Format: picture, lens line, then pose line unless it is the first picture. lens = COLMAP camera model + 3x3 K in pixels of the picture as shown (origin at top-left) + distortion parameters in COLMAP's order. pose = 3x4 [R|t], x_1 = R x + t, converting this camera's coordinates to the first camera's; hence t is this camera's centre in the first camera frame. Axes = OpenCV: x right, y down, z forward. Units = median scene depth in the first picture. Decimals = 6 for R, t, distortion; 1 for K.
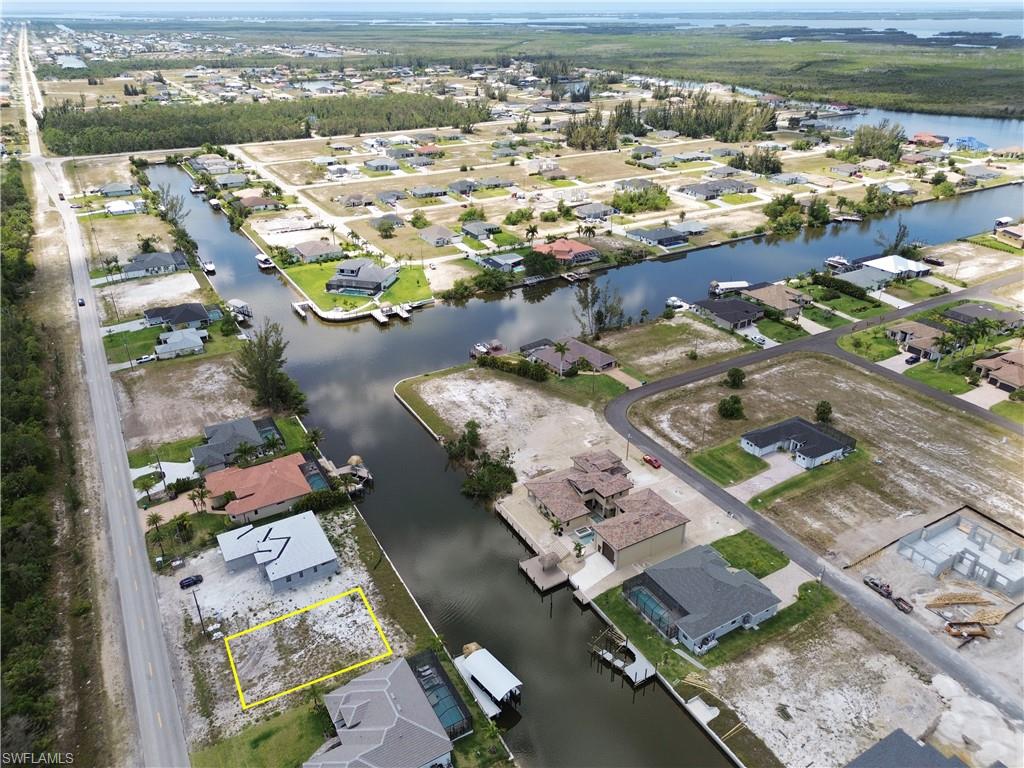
lens RADIAL K [[721.8, 0, 514.9], [0, 721.8, 384.2], [0, 0, 1]] dist [0.073602, -0.073405]
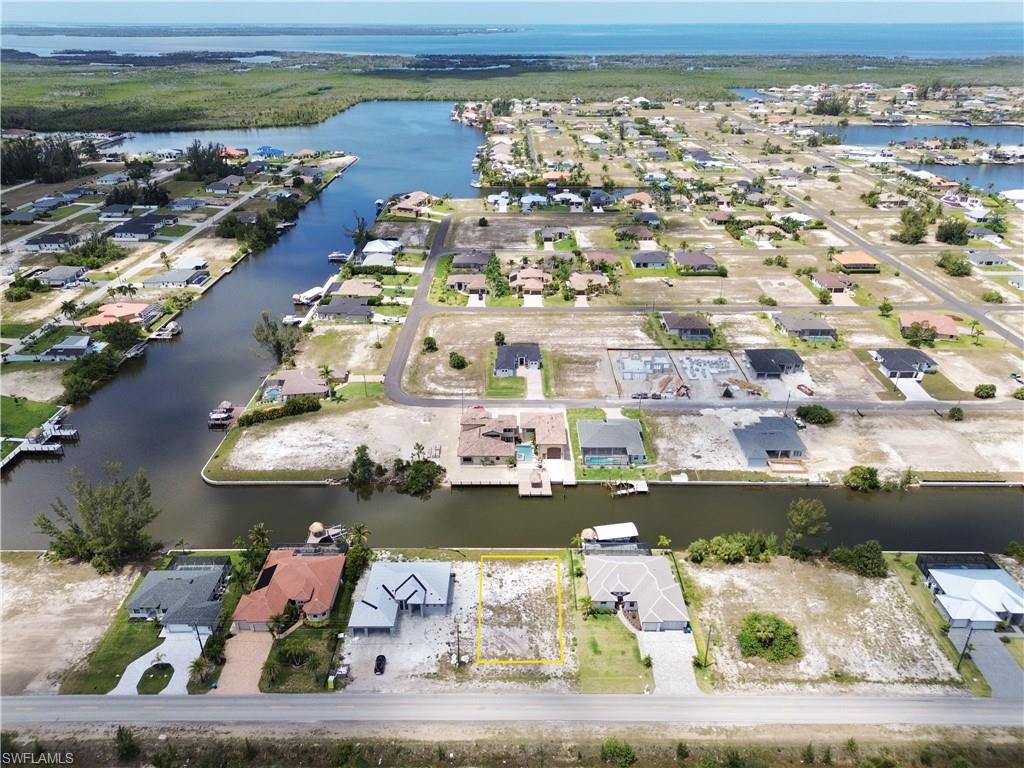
lens RADIAL K [[721.8, 0, 514.8], [0, 721.8, 380.1], [0, 0, 1]] dist [0.073602, -0.073405]
pose [[0.506747, -0.377706, 0.774949, -0.700435], [0.394161, 0.900965, 0.181379, -0.136099], [-0.766710, 0.213542, 0.605438, 0.122530]]
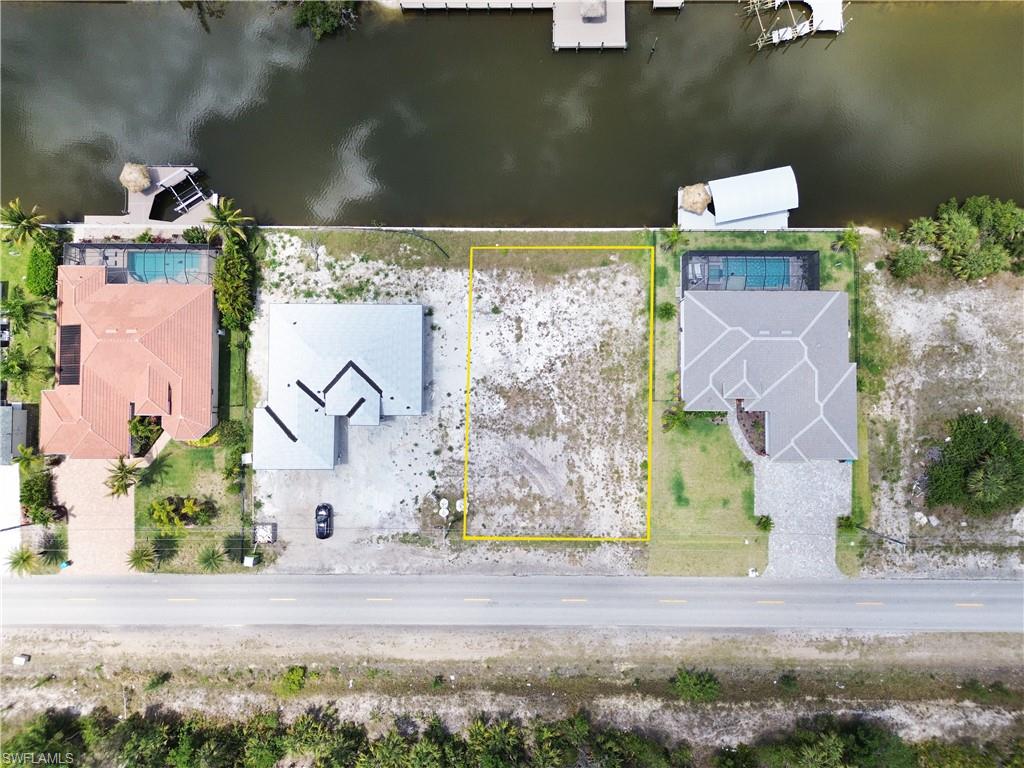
lens RADIAL K [[721.8, 0, 513.0], [0, 721.8, 377.8], [0, 0, 1]] dist [0.073602, -0.073405]
pose [[0.508587, -0.860519, 0.029107, -0.197893], [0.398850, 0.265420, 0.877765, -0.167852], [-0.763059, -0.434810, 0.478207, 0.459523]]
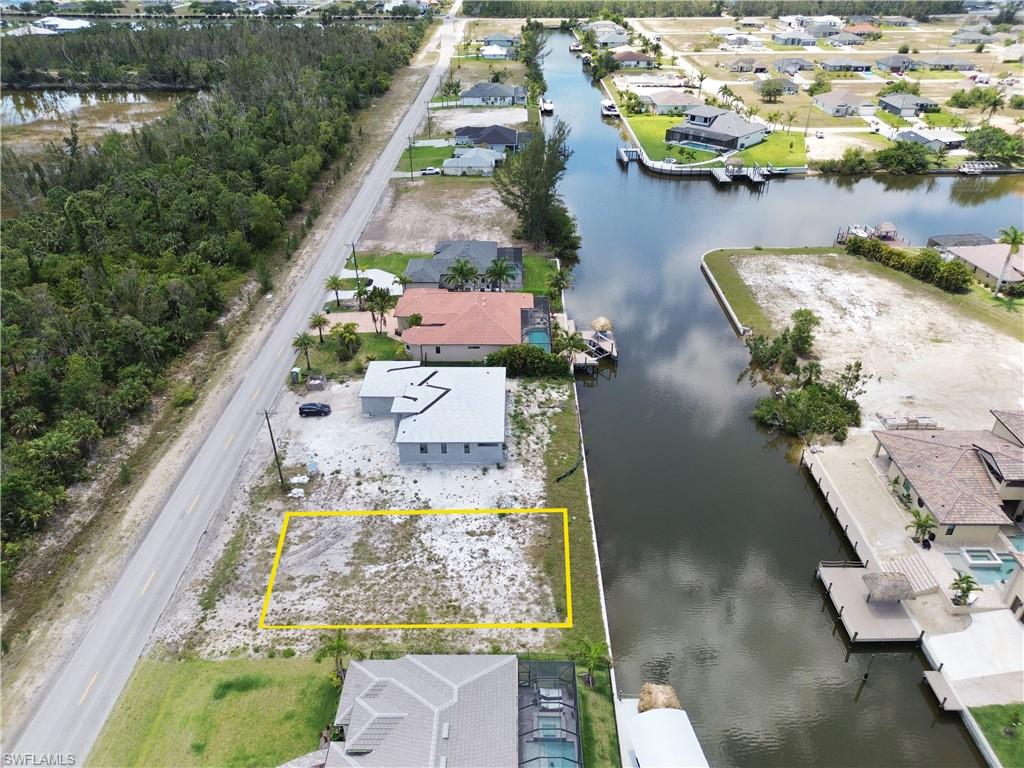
lens RADIAL K [[721.8, 0, 514.9], [0, 721.8, 385.5], [0, 0, 1]] dist [0.073602, -0.073405]
pose [[0.862256, 0.269014, -0.429123, 0.005799], [-0.234413, 0.963037, 0.132703, 0.080500], [0.448960, -0.013832, 0.893445, 0.339753]]
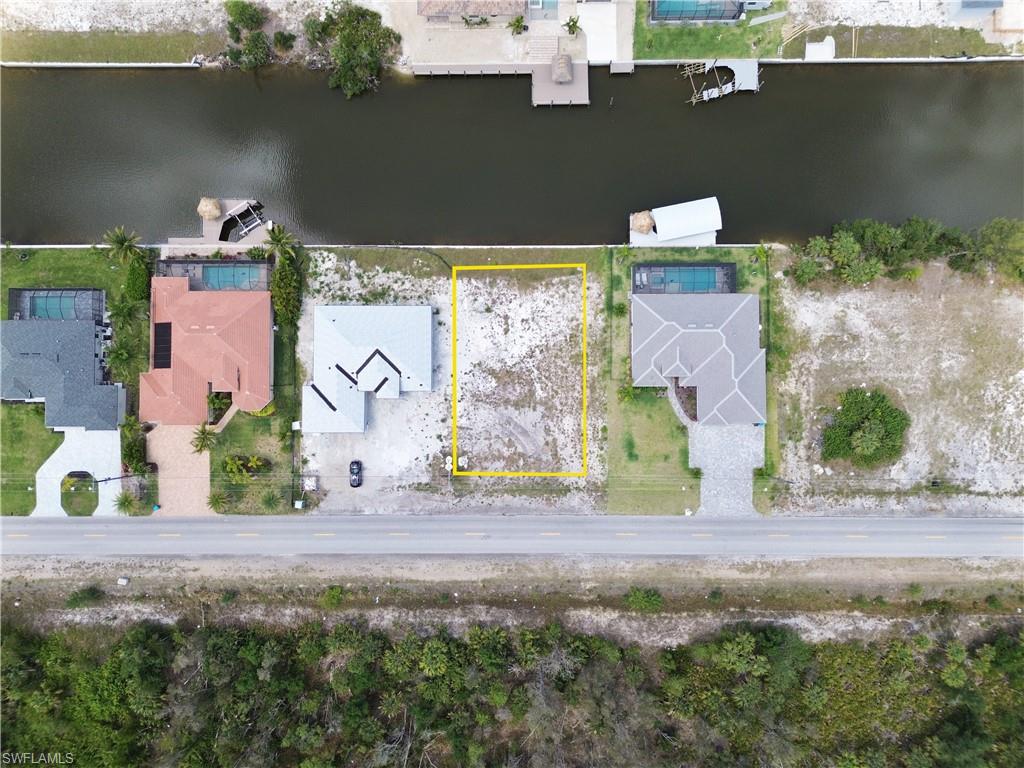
lens RADIAL K [[721.8, 0, 512.0], [0, 721.8, 377.6], [0, 0, 1]] dist [0.073602, -0.073405]
pose [[0.504688, -0.862877, 0.027088, -0.206778], [0.404857, 0.264277, 0.875356, -0.270263], [-0.762483, -0.430815, 0.482719, 0.385744]]
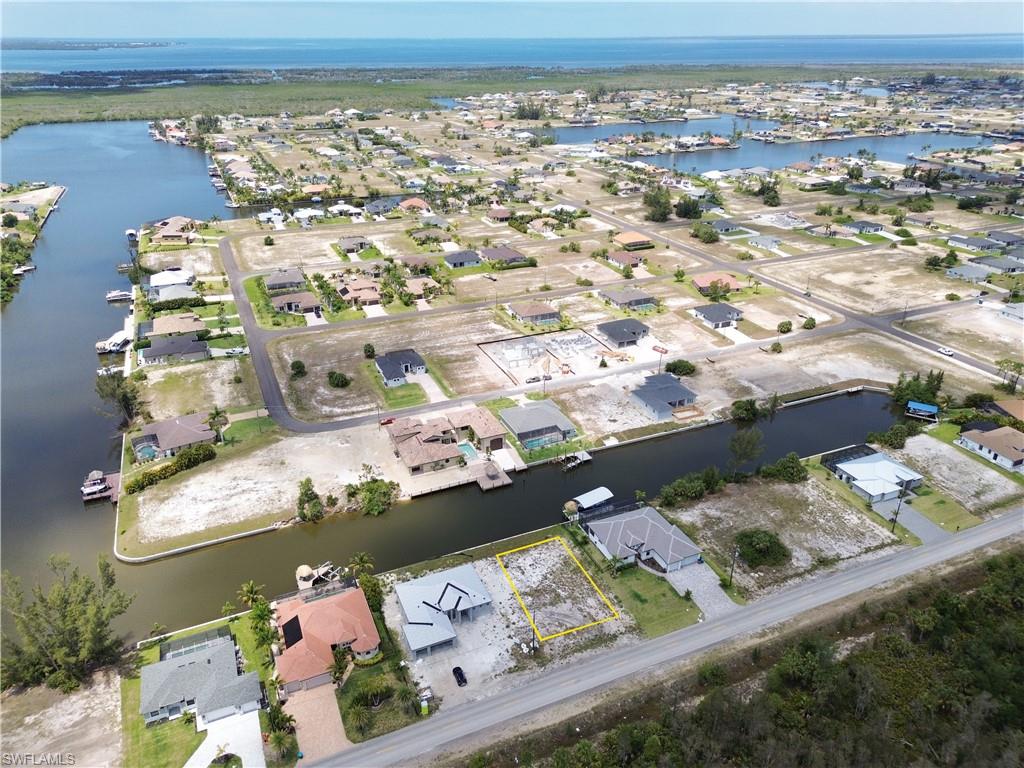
lens RADIAL K [[721.8, 0, 513.7], [0, 721.8, 380.8], [0, 0, 1]] dist [0.073602, -0.073405]
pose [[0.117774, -0.423337, 0.898284, -0.818343], [0.459228, 0.825261, 0.328714, -0.245147], [-0.880476, 0.373803, 0.291603, 0.363348]]
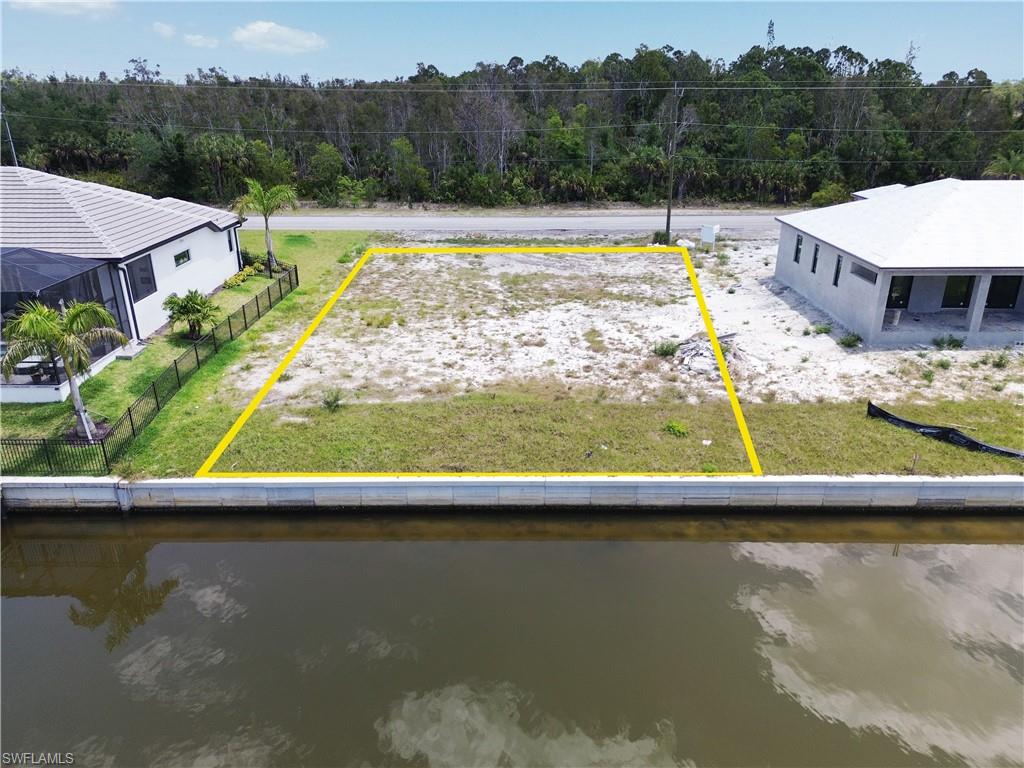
lens RADIAL K [[721.8, 0, 512.9], [0, 721.8, 388.6], [0, 0, 1]] dist [0.073602, -0.073405]
pose [[-0.508154, 0.328664, -0.796090, -0.008537], [-0.392701, 0.734234, 0.553793, 0.136276], [0.766528, 0.594037, -0.244037, 0.715246]]
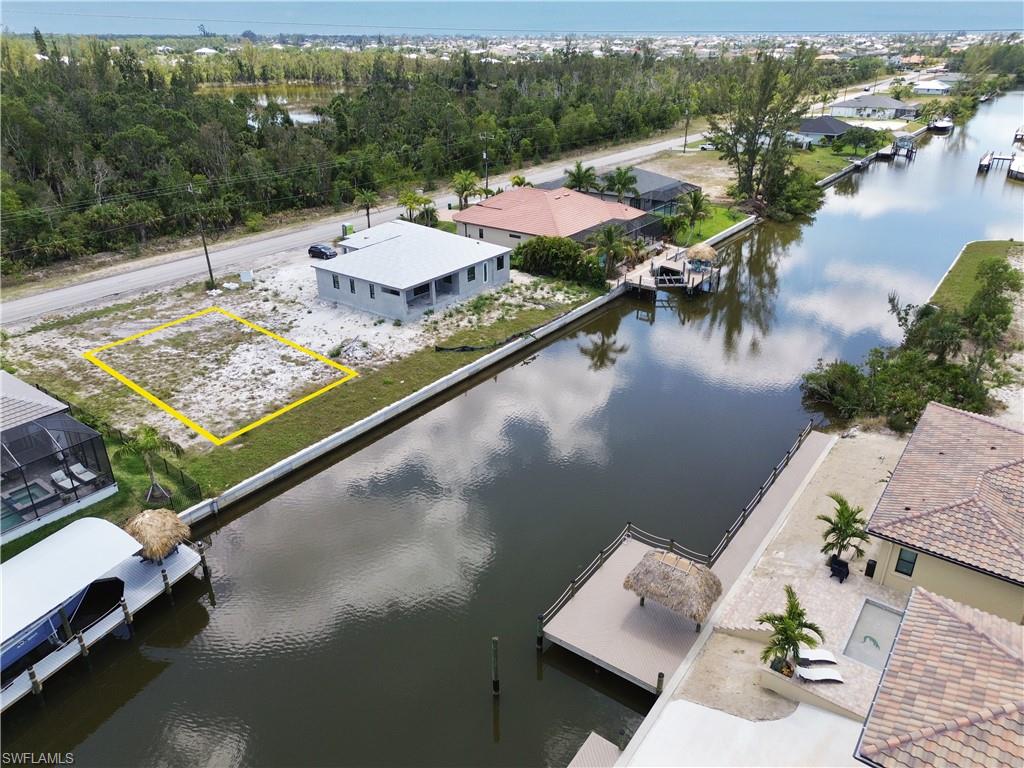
lens RADIAL K [[721.8, 0, 514.3], [0, 721.8, 386.1], [0, 0, 1]] dist [0.073602, -0.073405]
pose [[0.397685, 0.401229, -0.825144, 0.145715], [-0.421830, 0.878591, 0.223914, 0.113061], [0.814804, 0.259023, 0.518653, 0.599296]]
